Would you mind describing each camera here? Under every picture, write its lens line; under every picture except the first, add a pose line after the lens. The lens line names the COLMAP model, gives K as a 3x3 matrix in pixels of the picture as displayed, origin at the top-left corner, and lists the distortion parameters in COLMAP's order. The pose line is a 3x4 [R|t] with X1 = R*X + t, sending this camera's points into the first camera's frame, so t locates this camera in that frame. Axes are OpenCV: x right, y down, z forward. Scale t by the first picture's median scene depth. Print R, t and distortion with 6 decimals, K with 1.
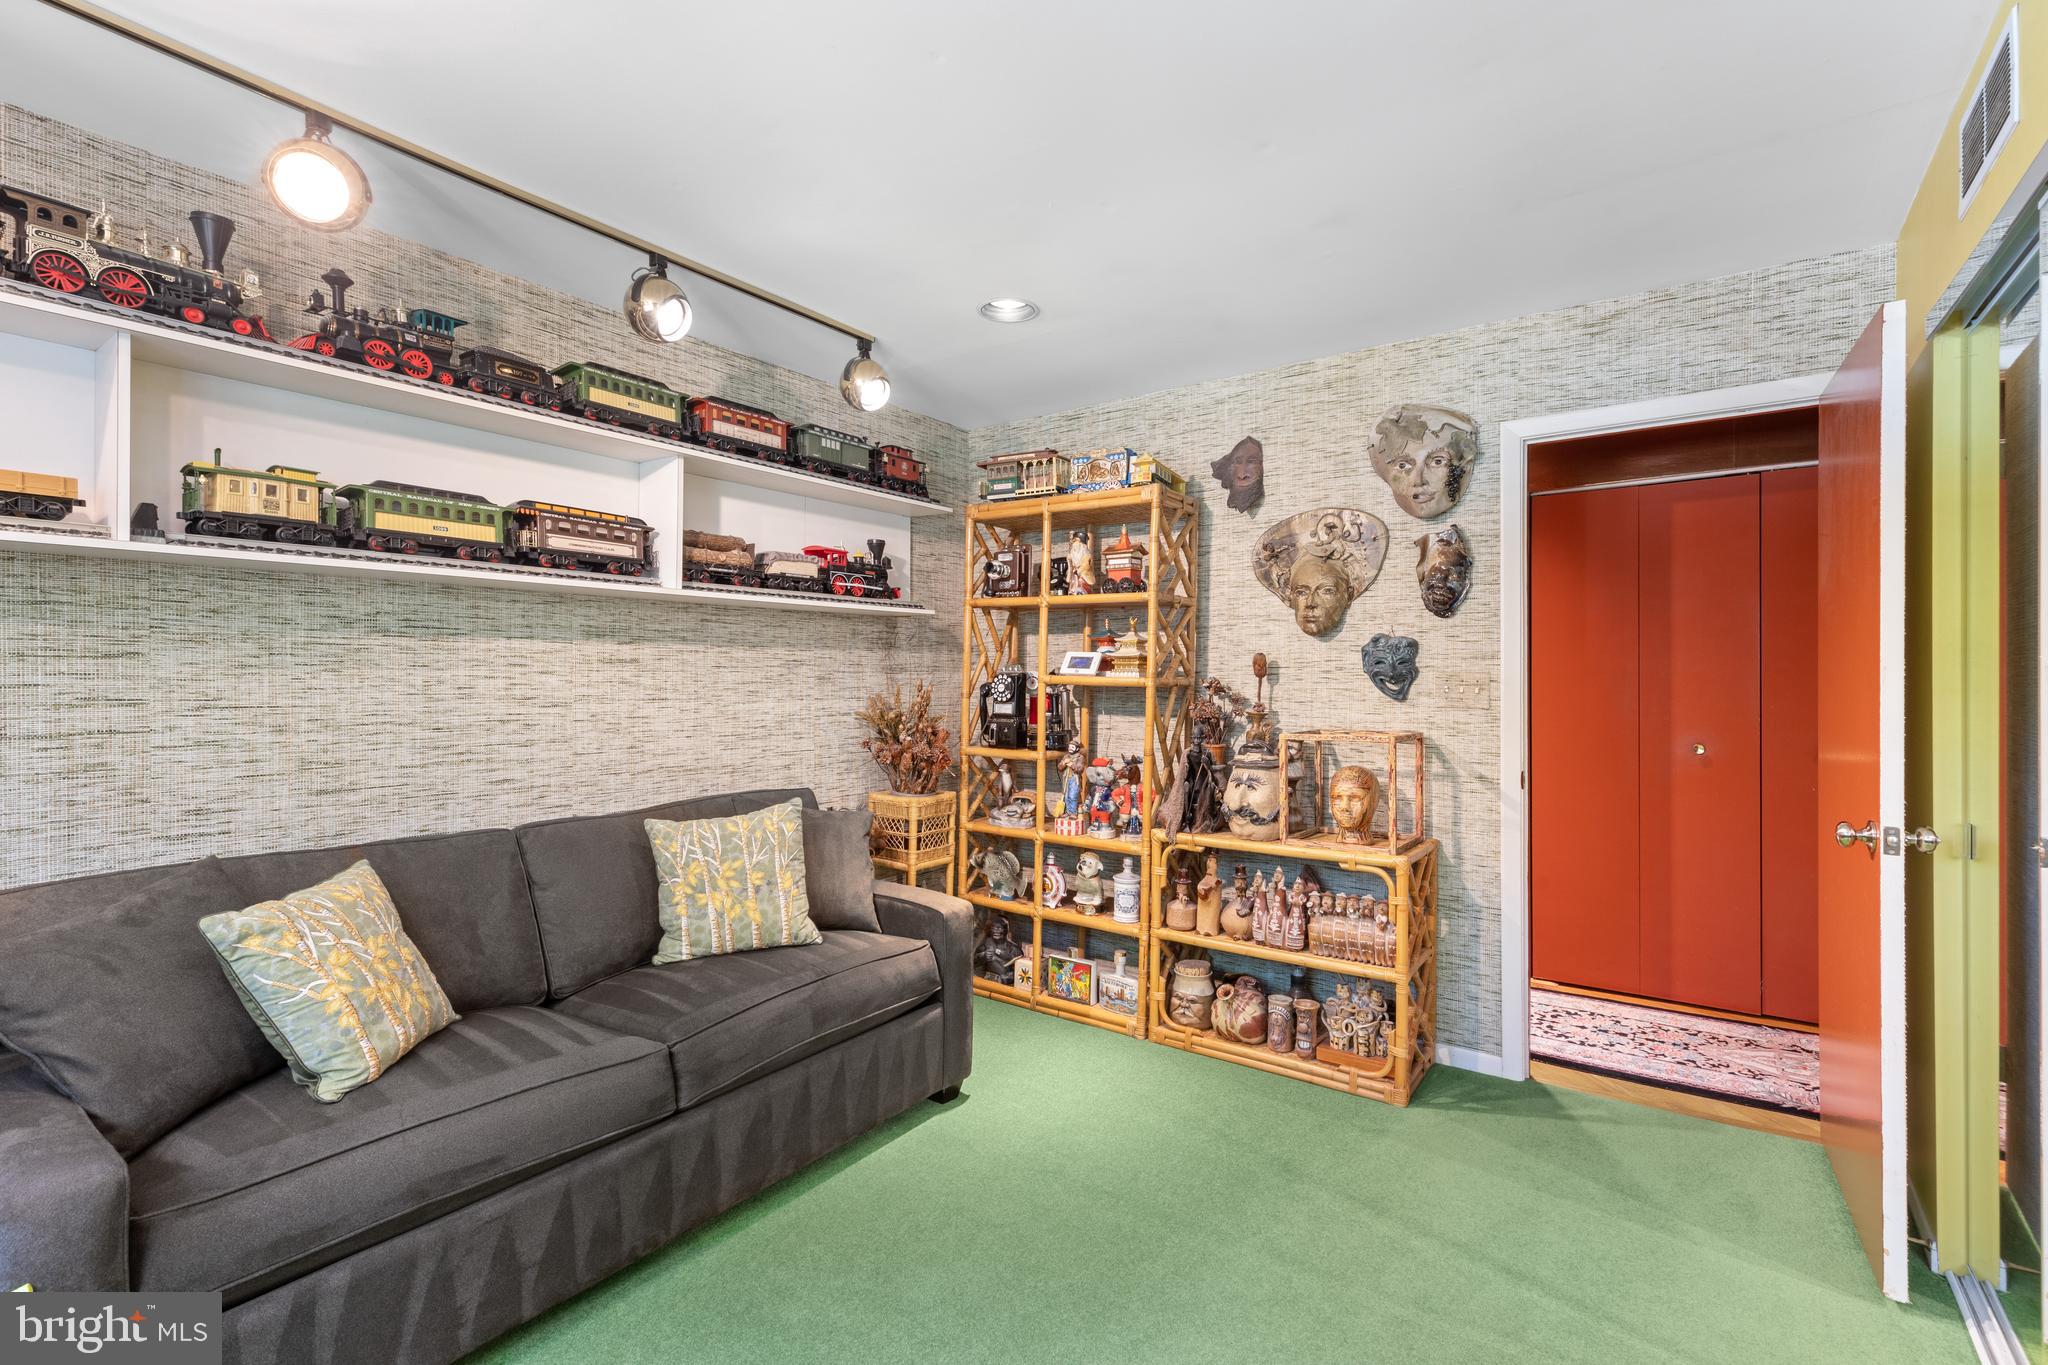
lens RADIAL K [[924.7, 0, 1020.0], [0, 924.7, 676.5], [0, 0, 1]] dist [0.005683, -0.000949]
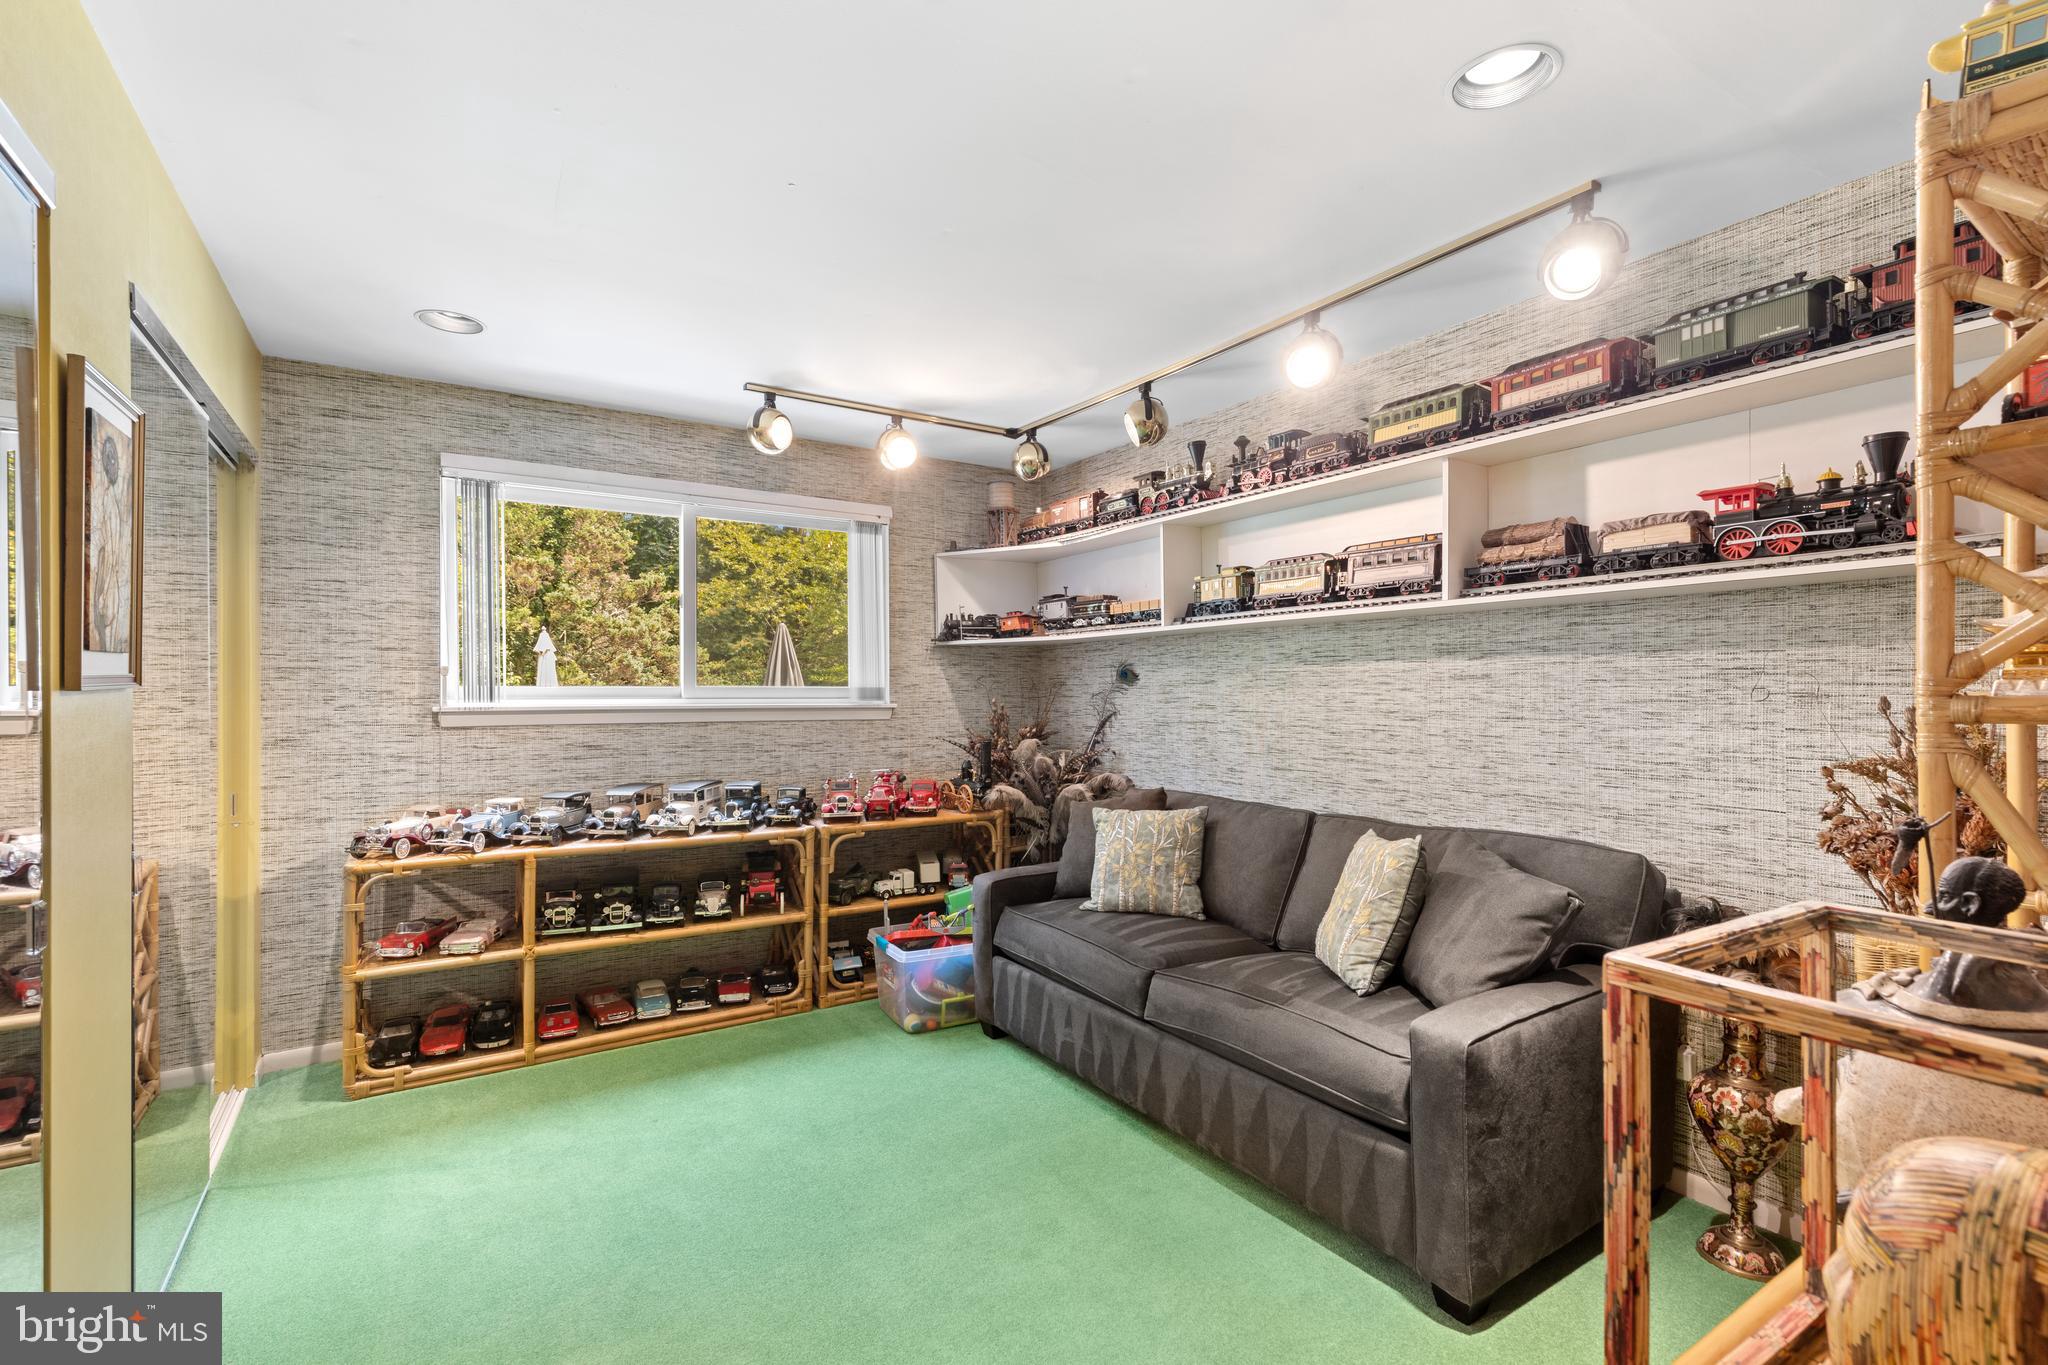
lens RADIAL K [[924.7, 0, 1019.4], [0, 924.7, 688.2], [0, 0, 1]] dist [0.005683, -0.000949]
pose [[-0.371620, -0.003403, -0.928379, 0.671324], [0.003272, 0.999982, -0.004975, -0.001722], [0.928379, -0.004886, -0.371602, 0.949258]]
